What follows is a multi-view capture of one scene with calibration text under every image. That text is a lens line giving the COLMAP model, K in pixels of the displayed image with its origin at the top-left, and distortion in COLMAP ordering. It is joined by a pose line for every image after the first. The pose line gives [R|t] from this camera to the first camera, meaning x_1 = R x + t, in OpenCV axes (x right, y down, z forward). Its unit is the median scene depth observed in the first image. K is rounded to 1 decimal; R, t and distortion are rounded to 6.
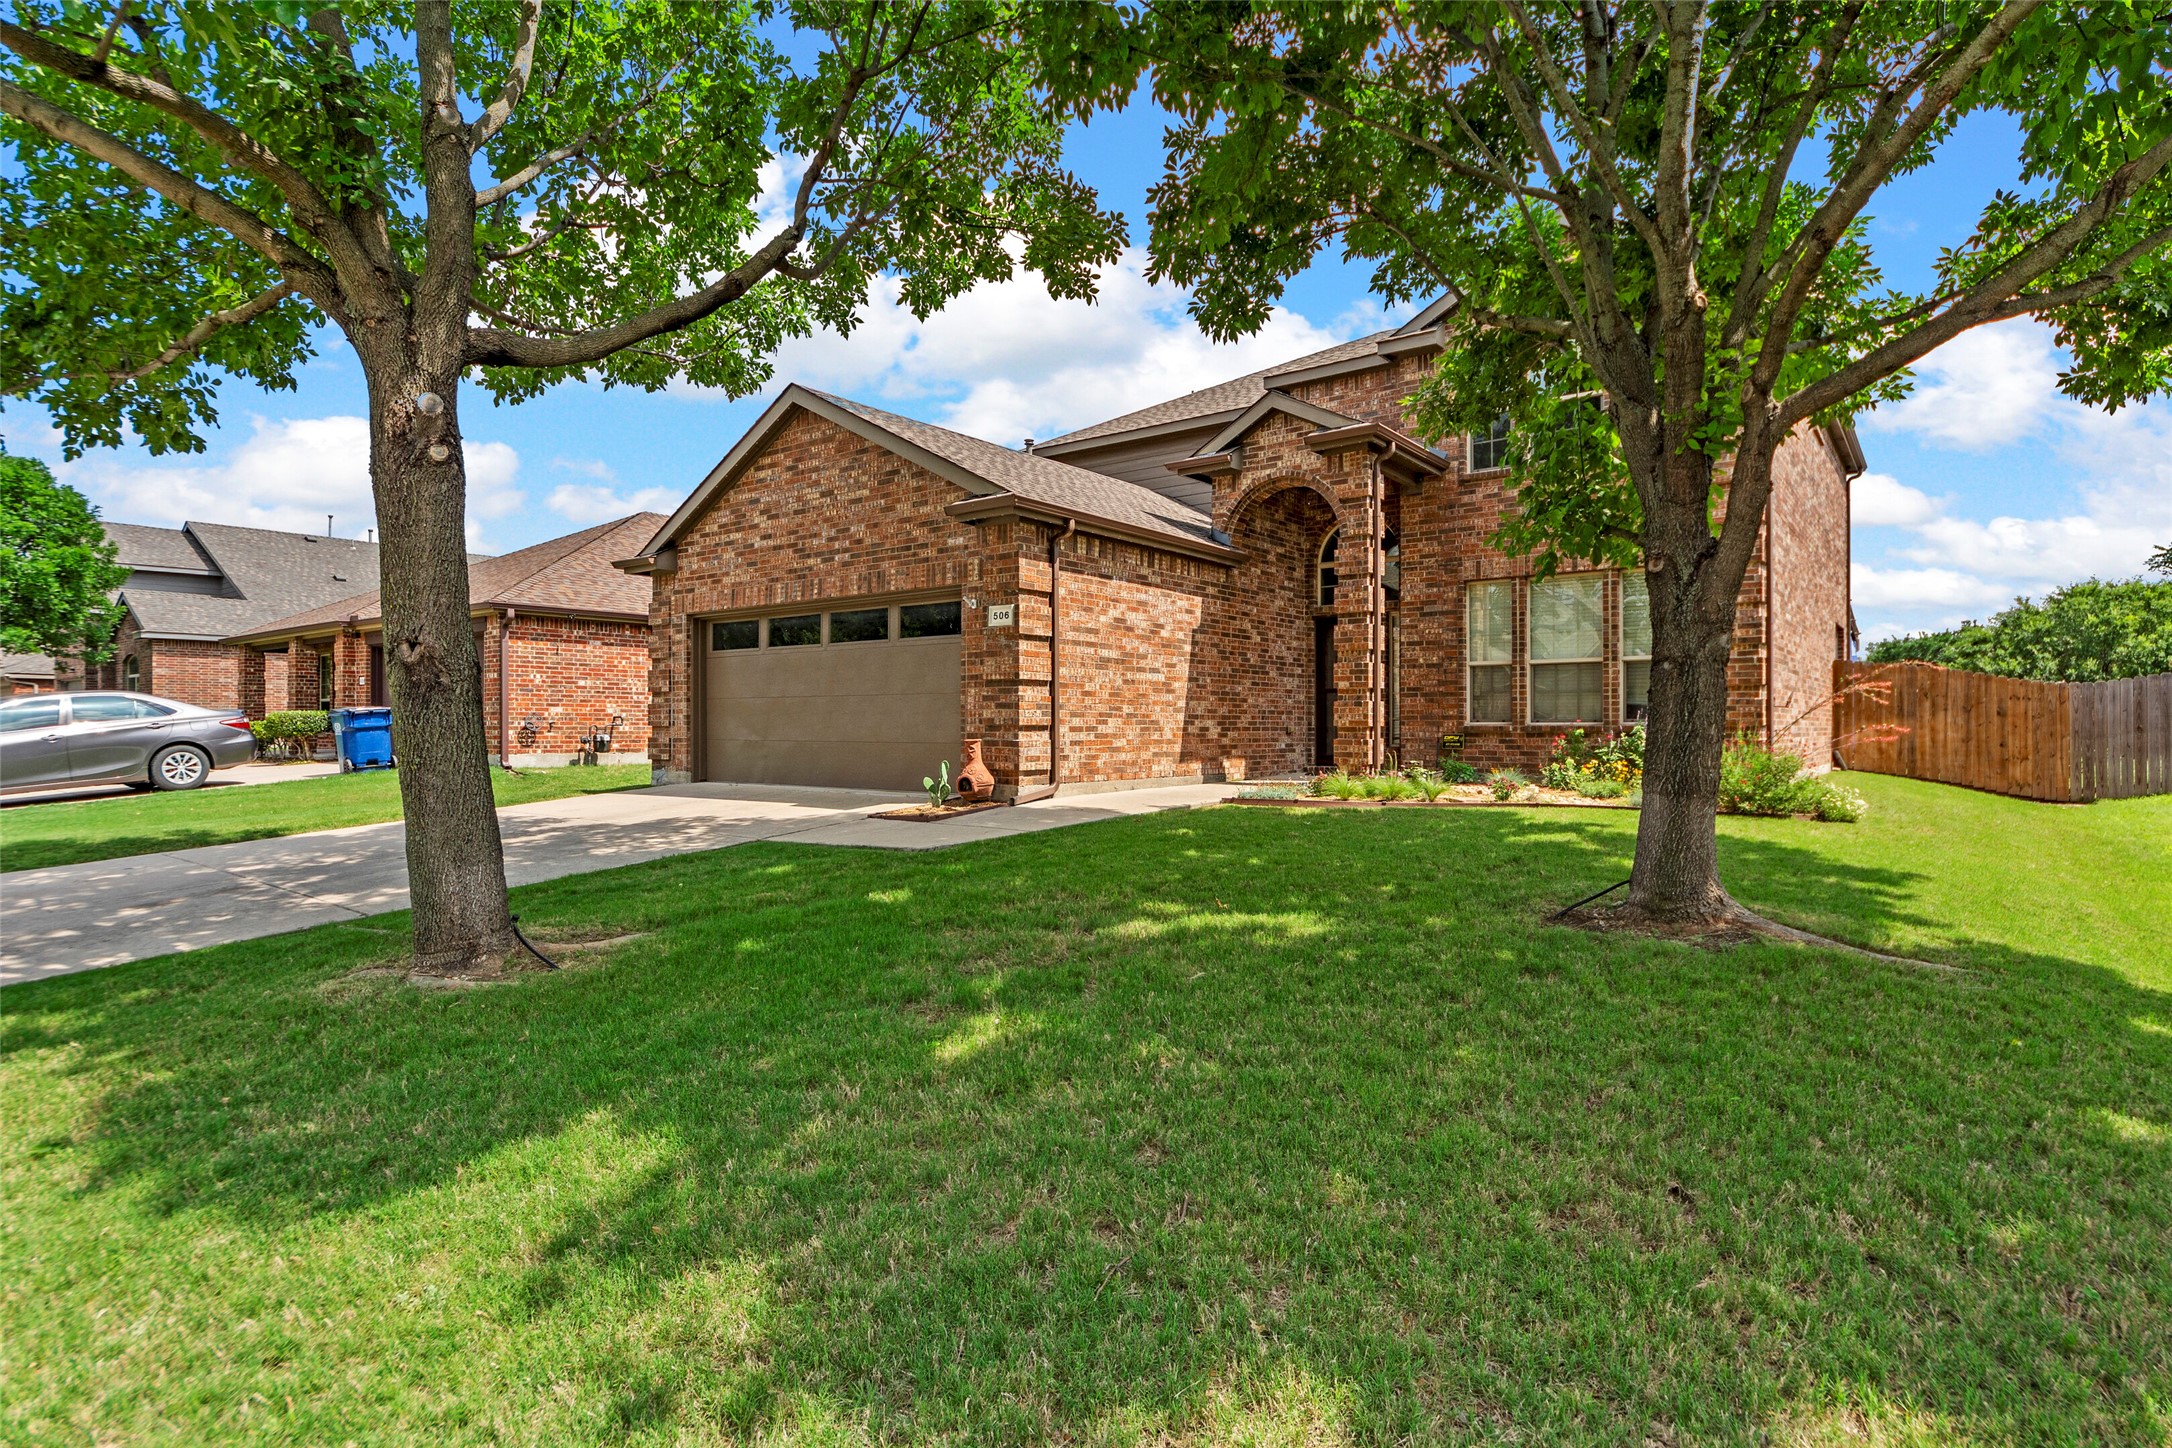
lens RADIAL K [[1129.2, 0, 1082.3], [0, 1129.2, 727.8], [0, 0, 1]] dist [-0.000915, -0.000036]
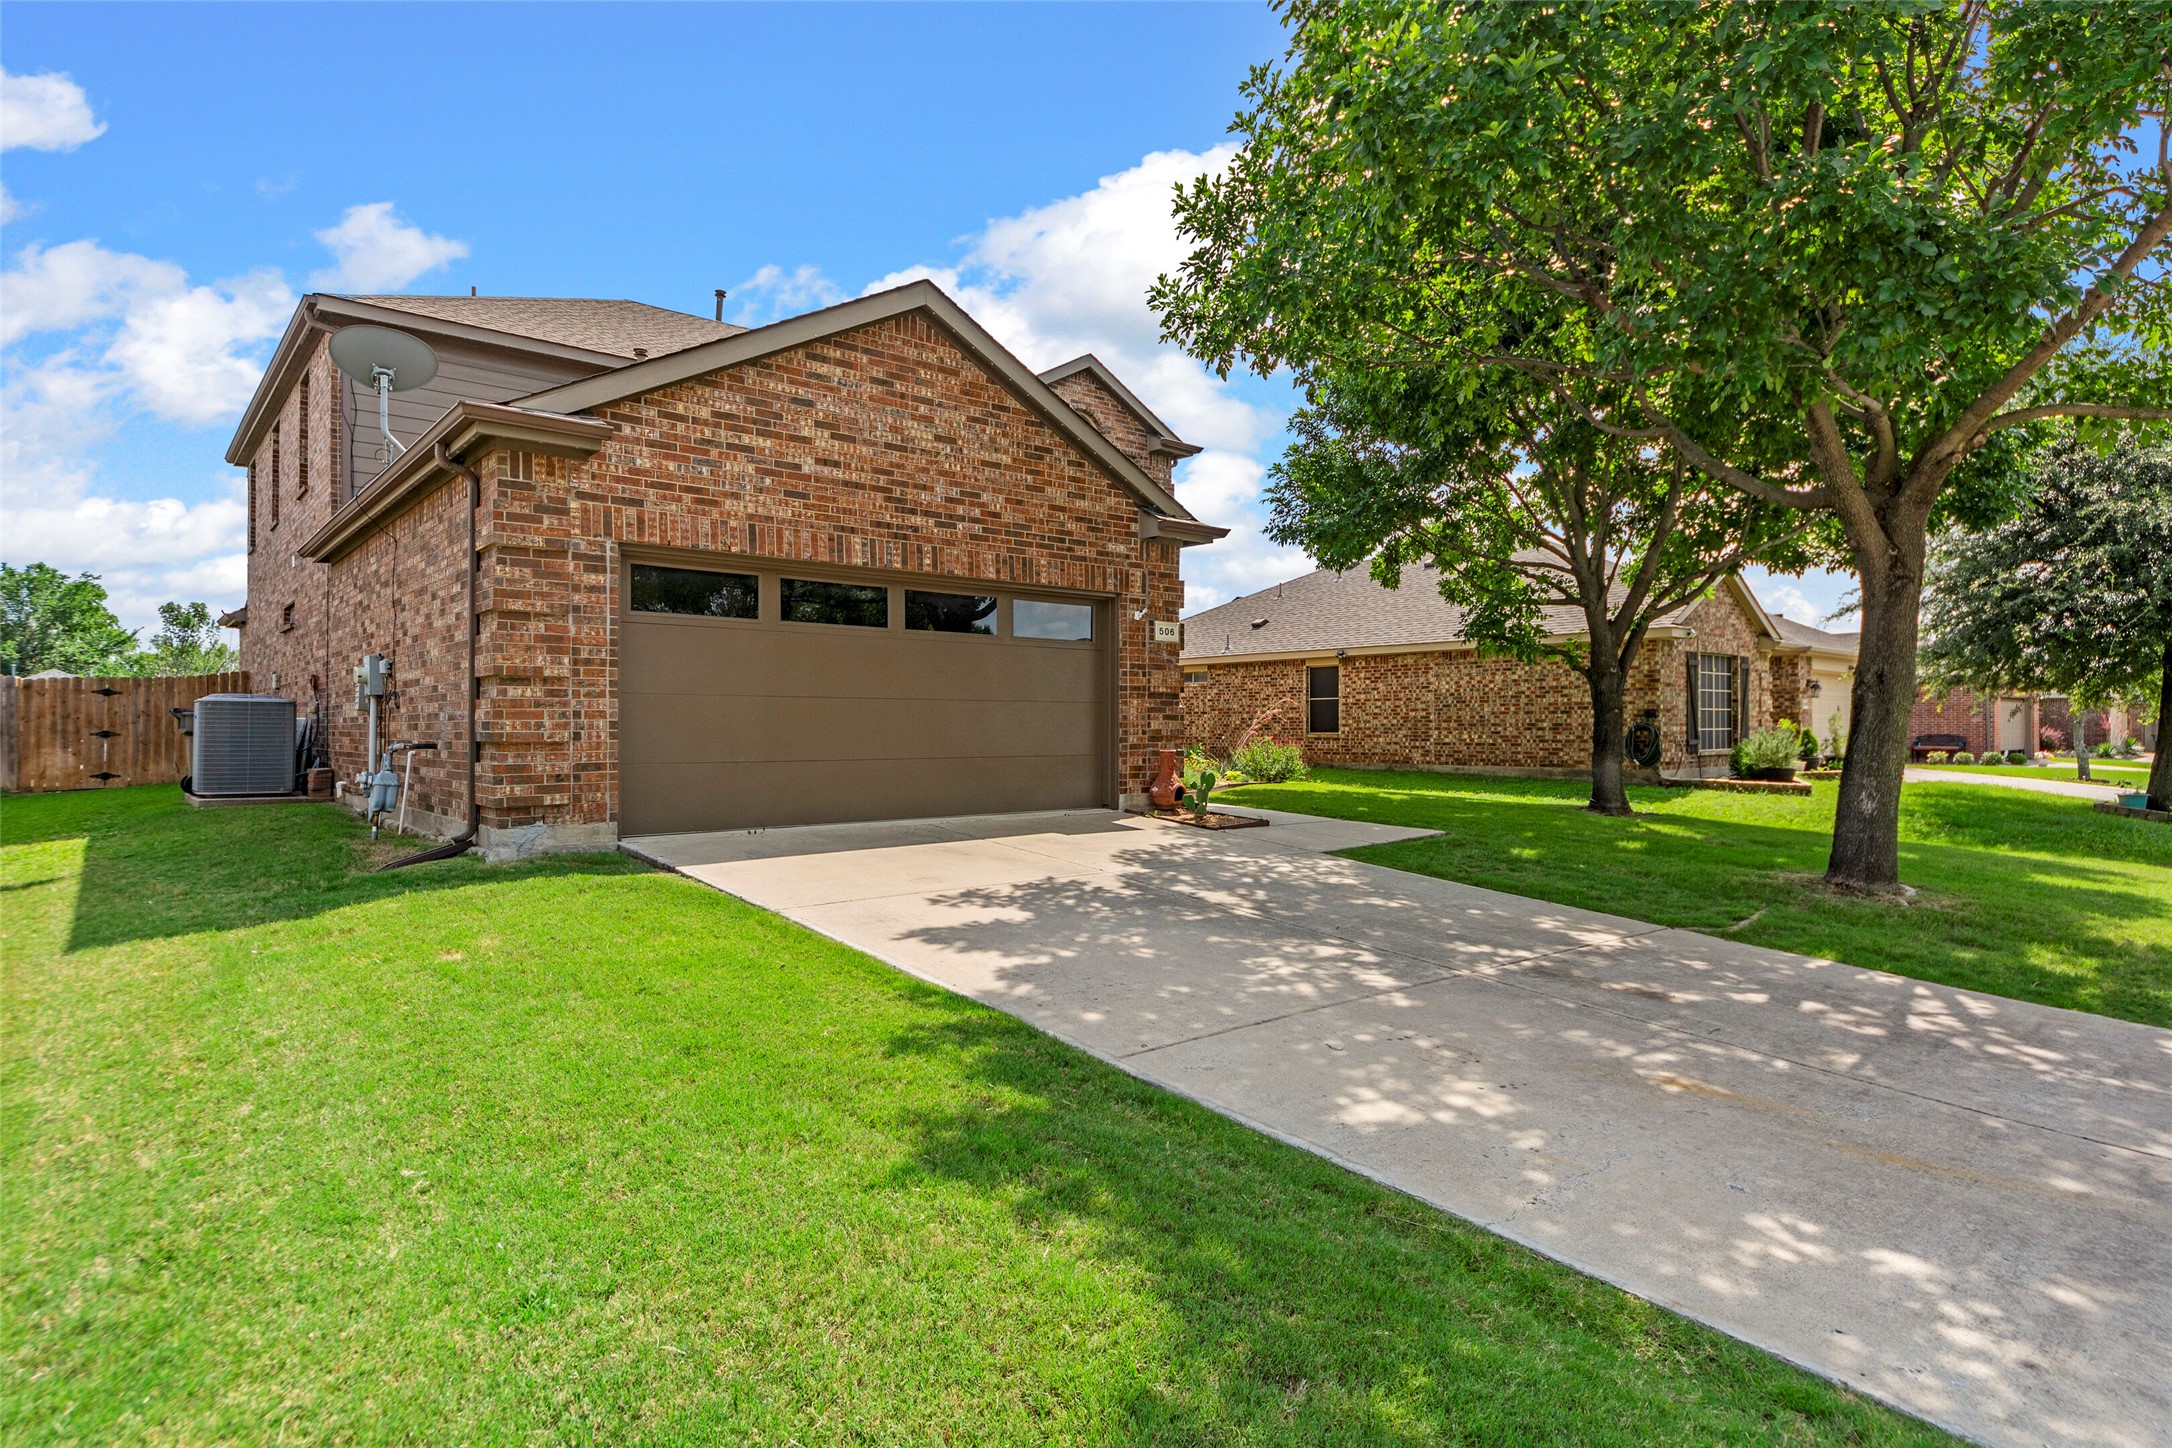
lens RADIAL K [[1129.2, 0, 1082.2], [0, 1129.2, 719.8], [0, 0, 1]] dist [-0.000915, -0.000036]
pose [[0.207622, 0.002827, 0.978205, -0.998697], [-0.003814, 0.999991, -0.002080, -0.013363], [-0.978202, -0.003299, 0.207631, 0.769141]]
